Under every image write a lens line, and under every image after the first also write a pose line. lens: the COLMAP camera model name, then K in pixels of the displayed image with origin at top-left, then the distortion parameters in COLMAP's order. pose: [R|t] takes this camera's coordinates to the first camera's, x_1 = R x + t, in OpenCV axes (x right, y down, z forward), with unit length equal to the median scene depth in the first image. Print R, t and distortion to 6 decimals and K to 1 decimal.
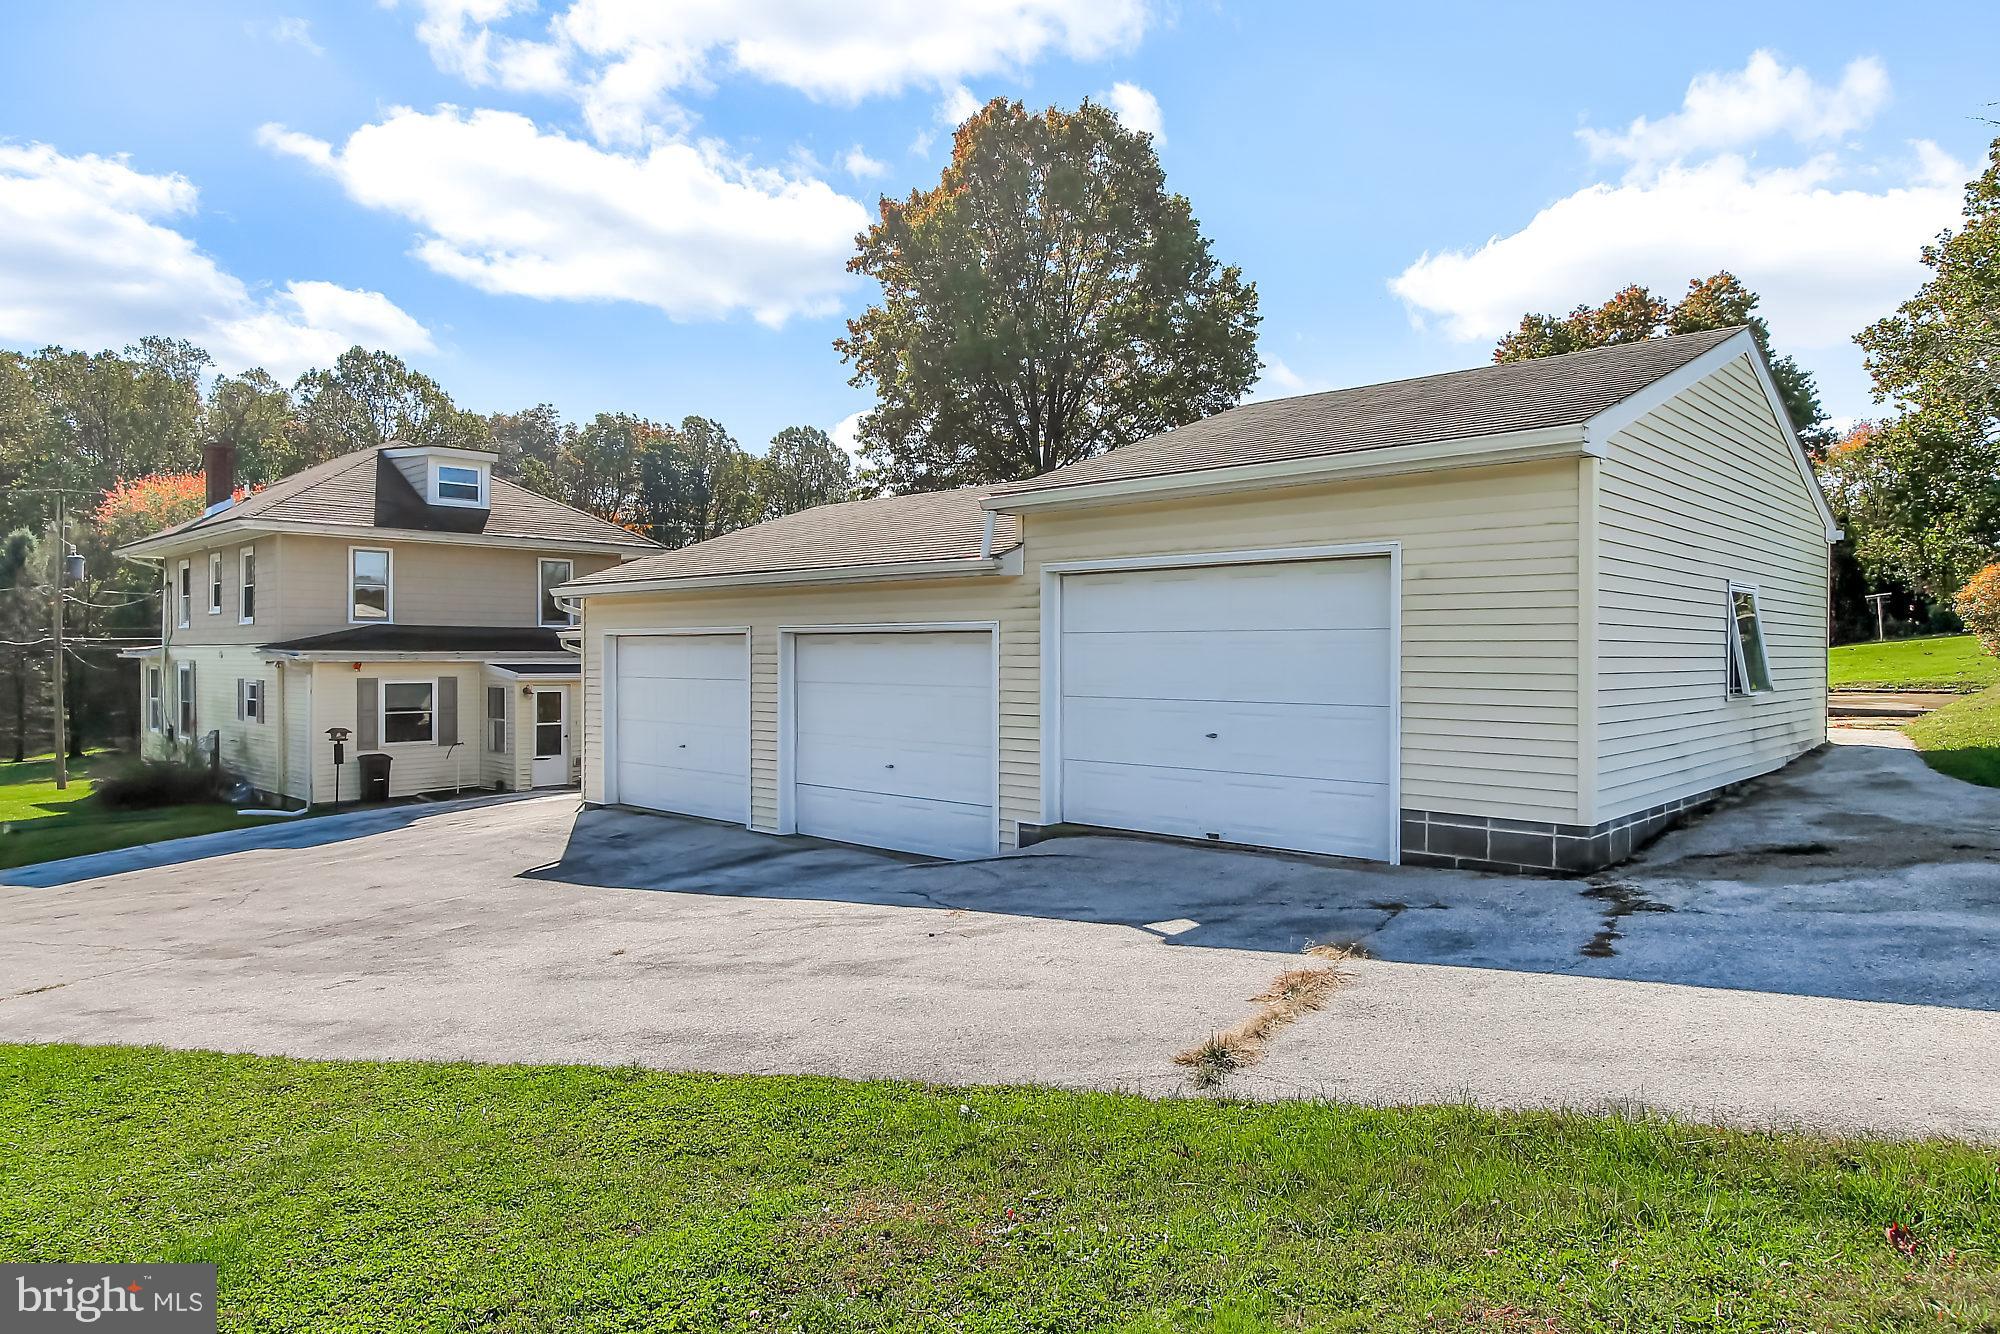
lens RADIAL K [[1130.1, 0, 997.6], [0, 1130.1, 658.1], [0, 0, 1]] dist [-0.022126, -0.001335]
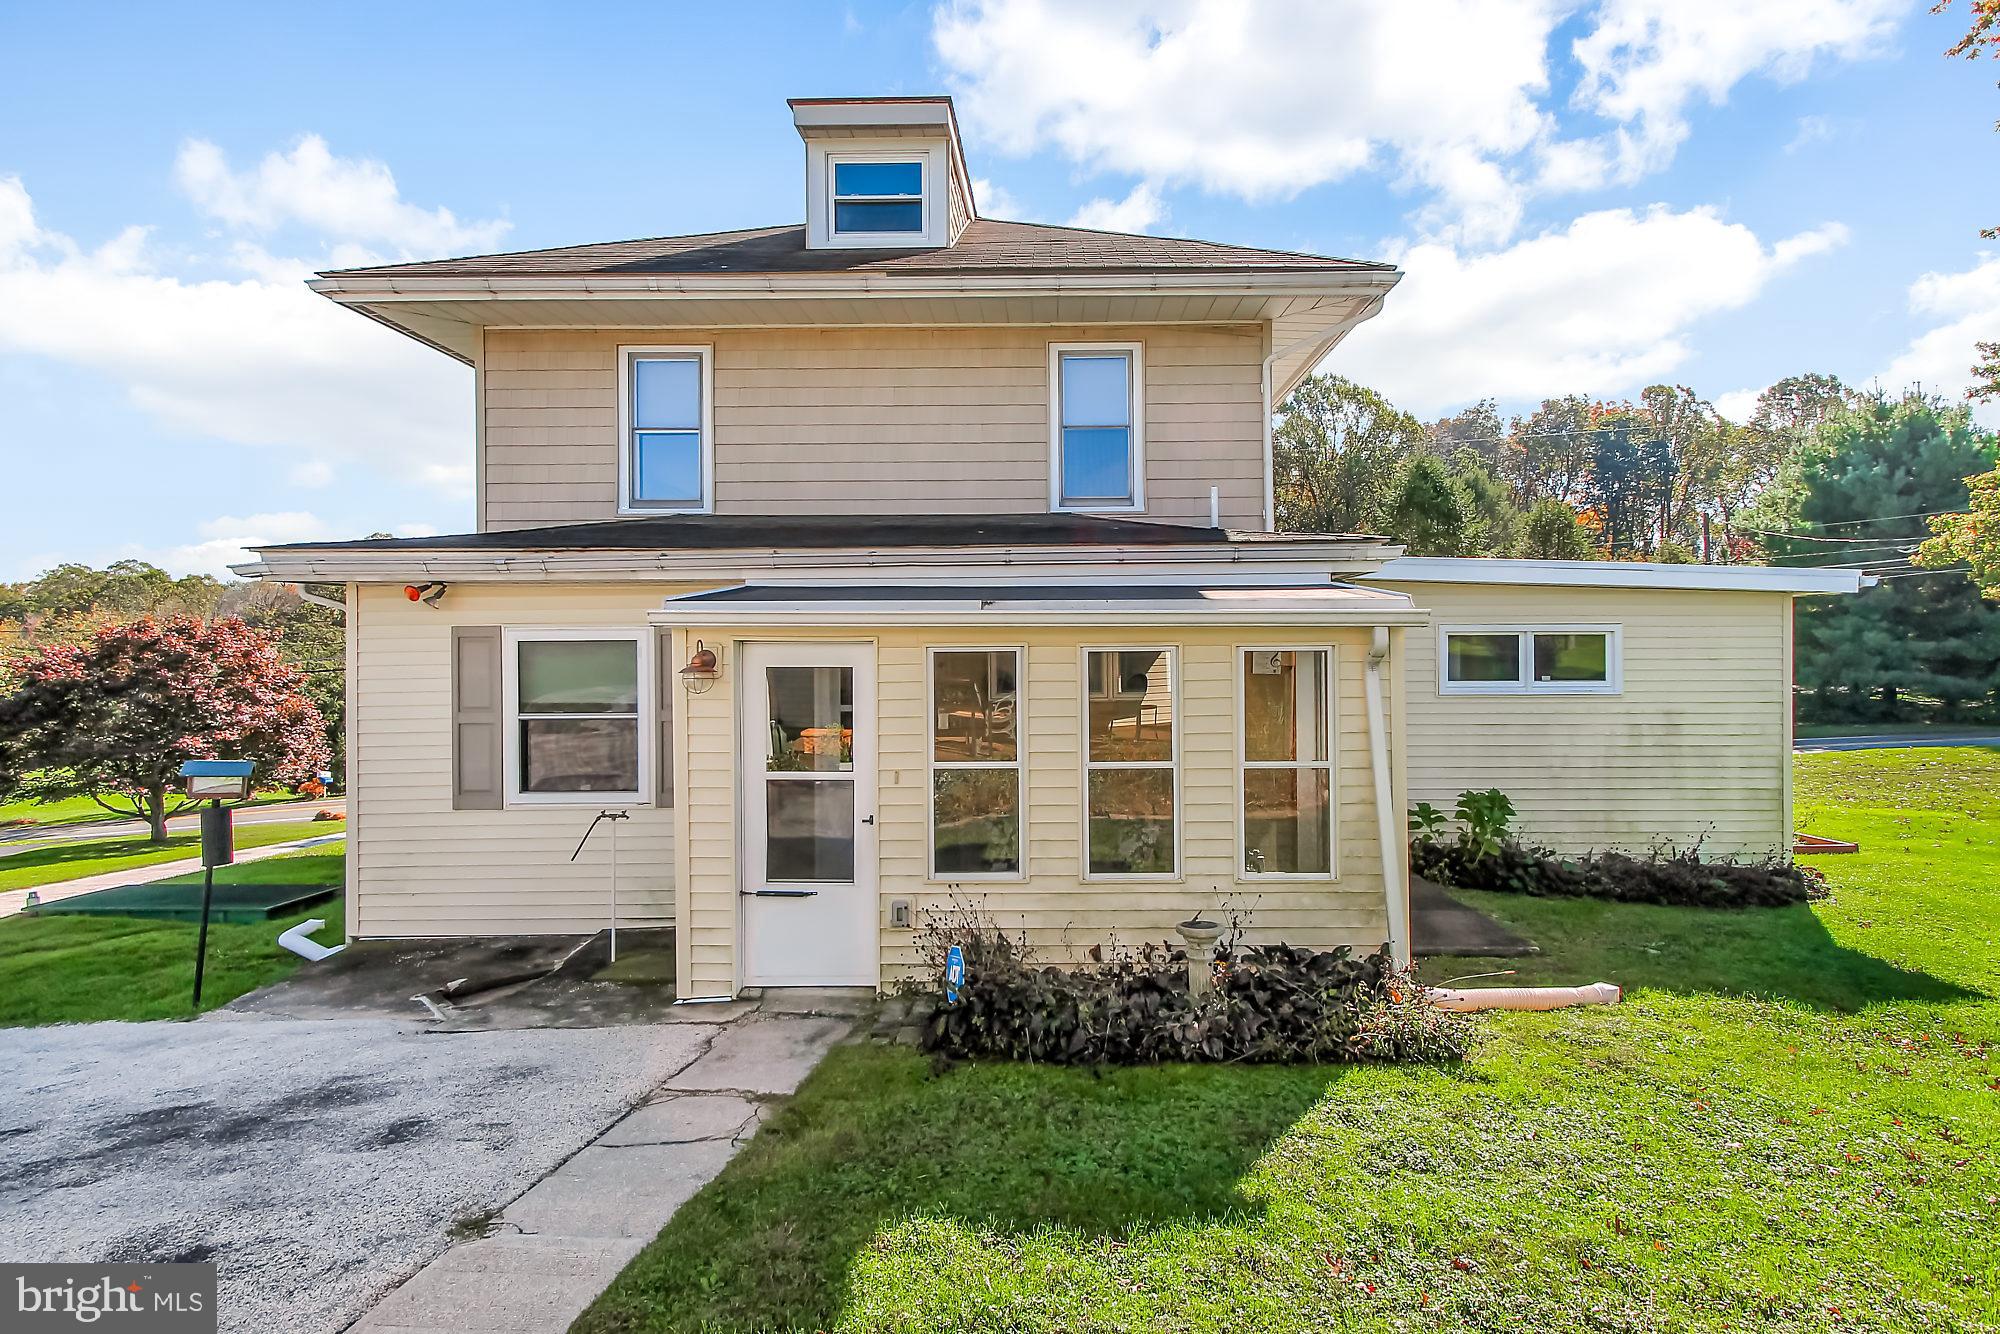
lens RADIAL K [[1006.5, 0, 1011.4], [0, 1006.5, 655.7], [0, 0, 1]] dist [-0.006220, -0.002533]
pose [[0.667928, -0.000738, -0.744225, -0.150884], [0.004429, 0.999986, 0.002983, 0.023923], [0.744212, -0.005288, 0.667922, 0.770128]]
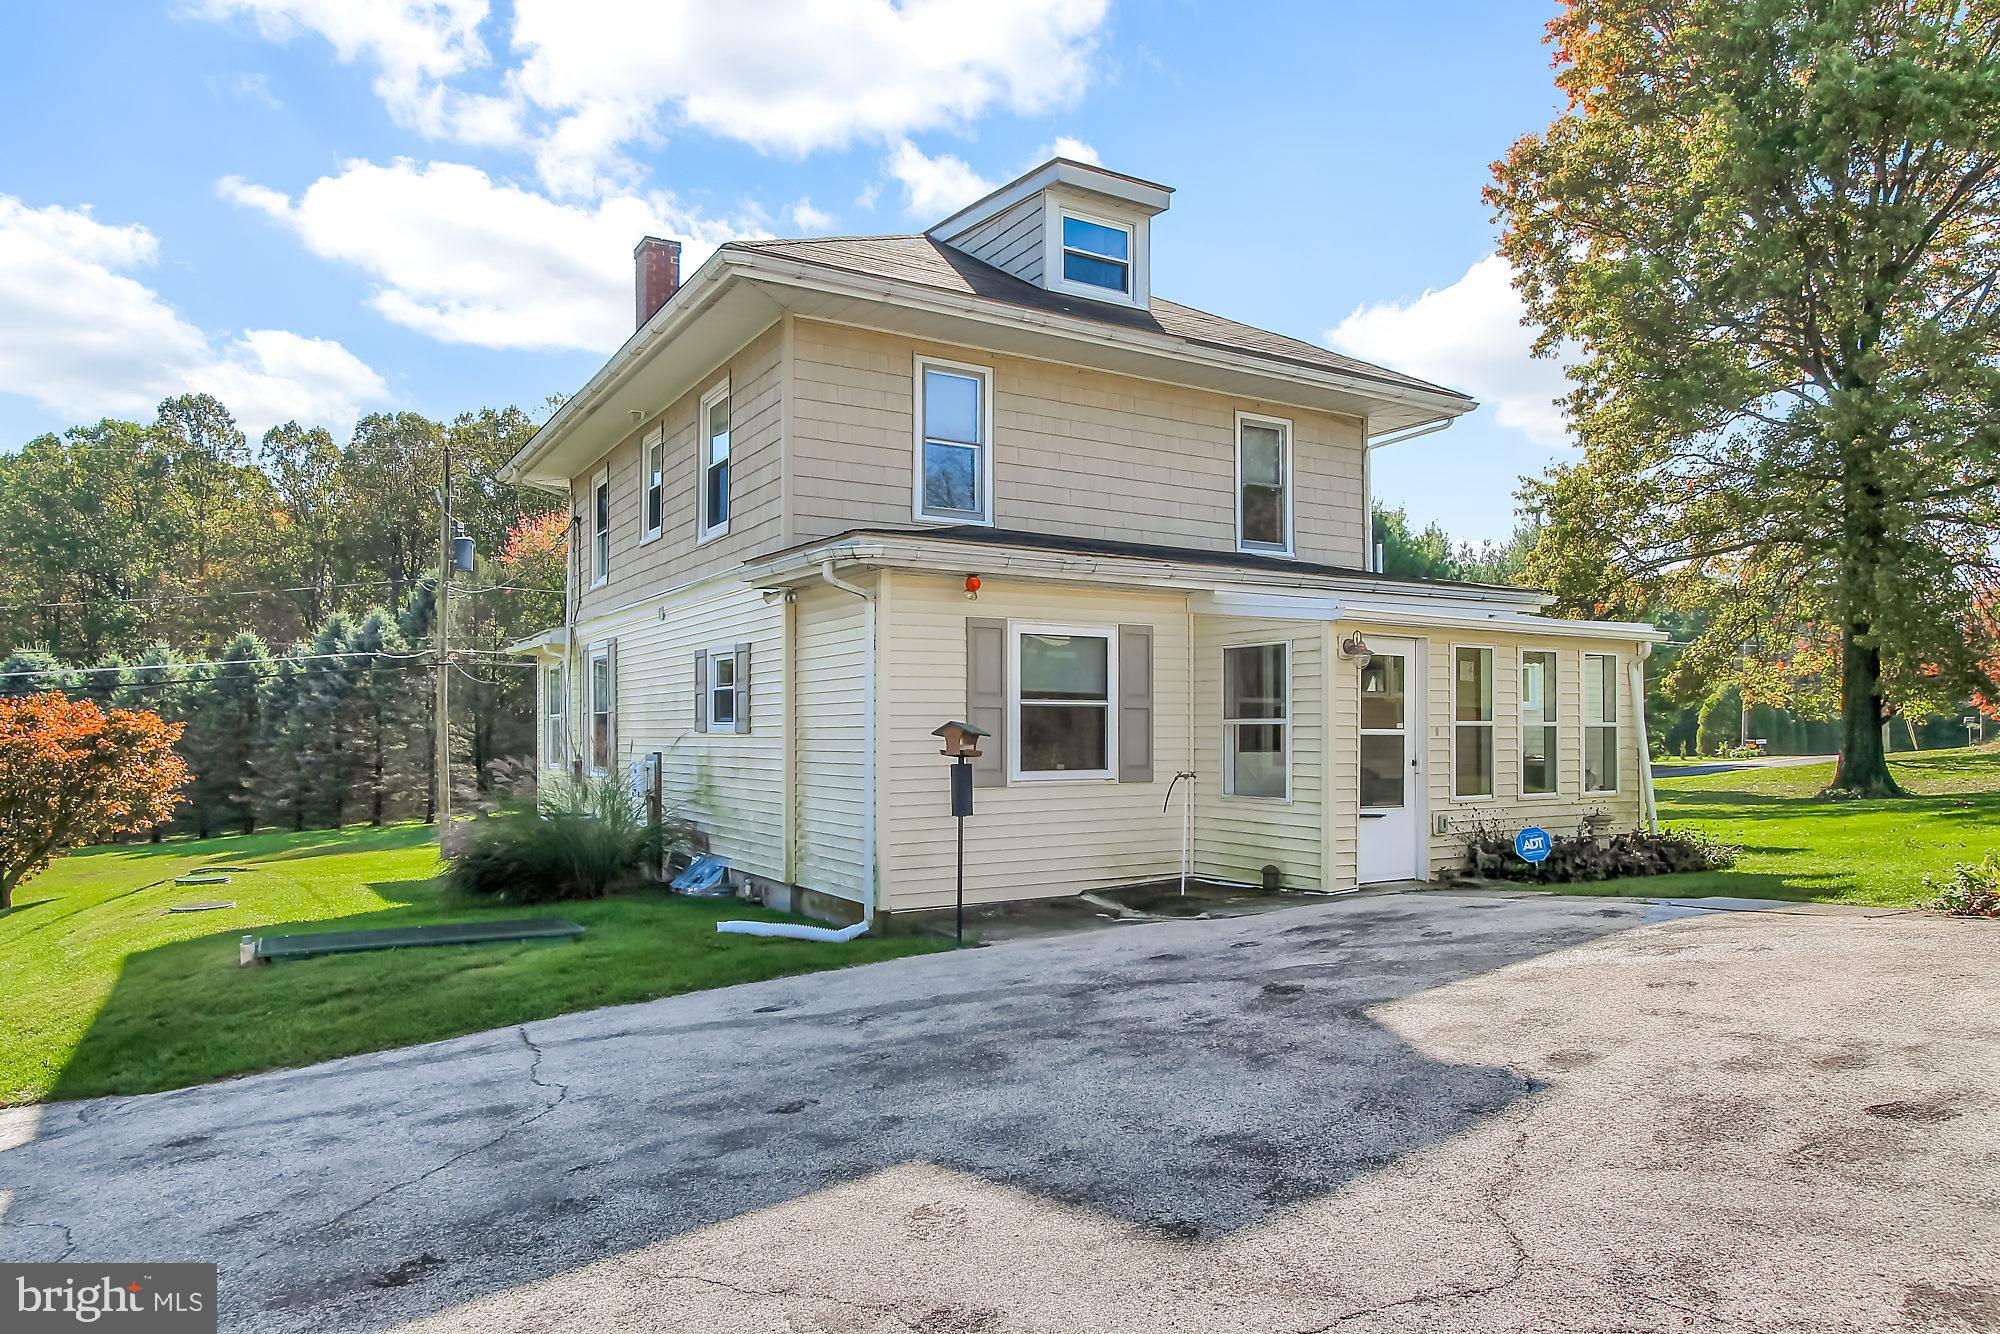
lens RADIAL K [[1263.4, 0, 1059.7], [0, 1263.4, 727.7], [0, 0, 1]] dist [-0.028375, -0.000237]
pose [[0.963062, -0.001058, -0.269278, -0.345696], [0.000732, 0.999999, -0.001309, 0.051193], [0.269279, 0.001064, 0.963062, 0.466442]]
